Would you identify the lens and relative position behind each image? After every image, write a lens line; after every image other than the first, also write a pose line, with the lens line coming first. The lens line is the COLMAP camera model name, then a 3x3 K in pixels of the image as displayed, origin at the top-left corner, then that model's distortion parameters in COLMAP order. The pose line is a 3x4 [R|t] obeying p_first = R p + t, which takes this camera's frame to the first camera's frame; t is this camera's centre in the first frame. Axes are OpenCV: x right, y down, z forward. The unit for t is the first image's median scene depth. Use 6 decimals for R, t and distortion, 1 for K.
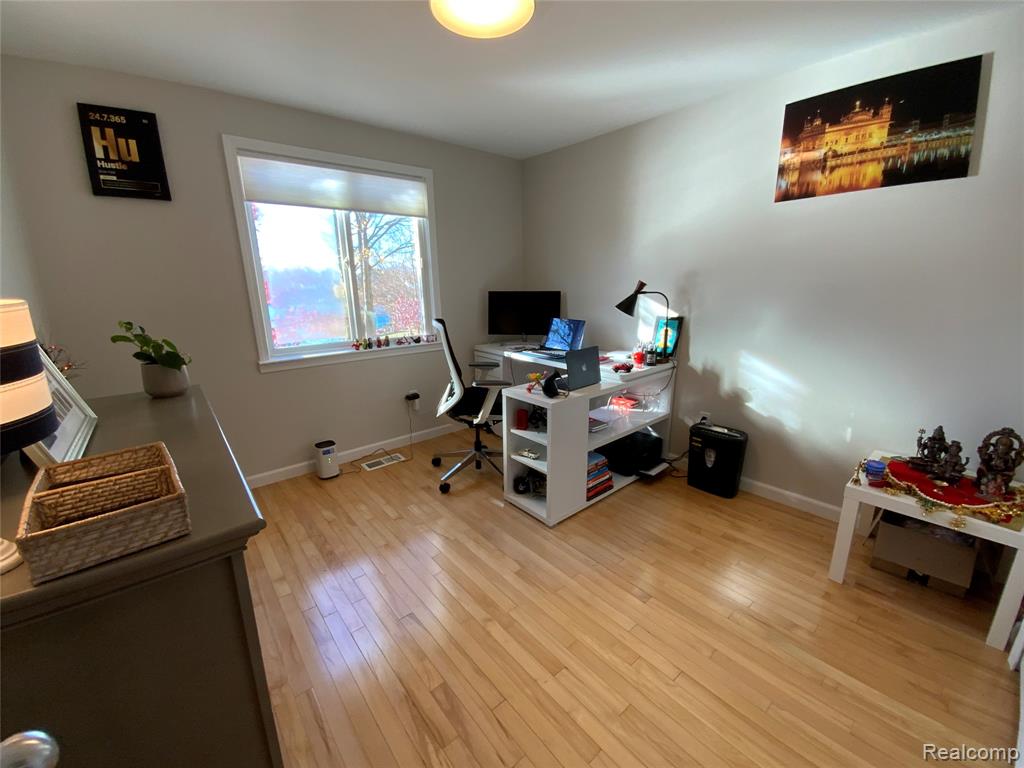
lens RADIAL K [[412.2, 0, 512.0], [0, 412.2, 384.0], [0, 0, 1]] dist [0.042991, -0.029404]
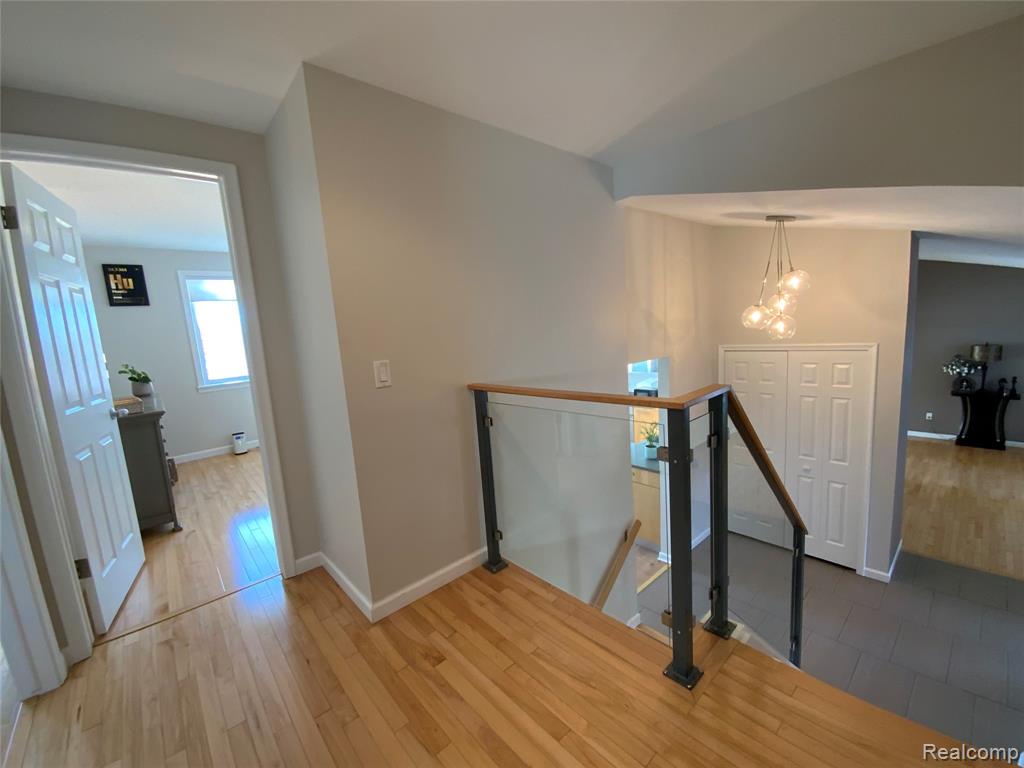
lens RADIAL K [[435.1, 0, 546.7], [0, 435.1, 383.2], [0, 0, 1]] dist [-0.019451, -0.000200]
pose [[0.997152, -0.057445, 0.048863, 1.017826], [0.061988, 0.993333, -0.097197, 0.261222], [-0.042954, 0.099950, 0.994065, -1.142415]]
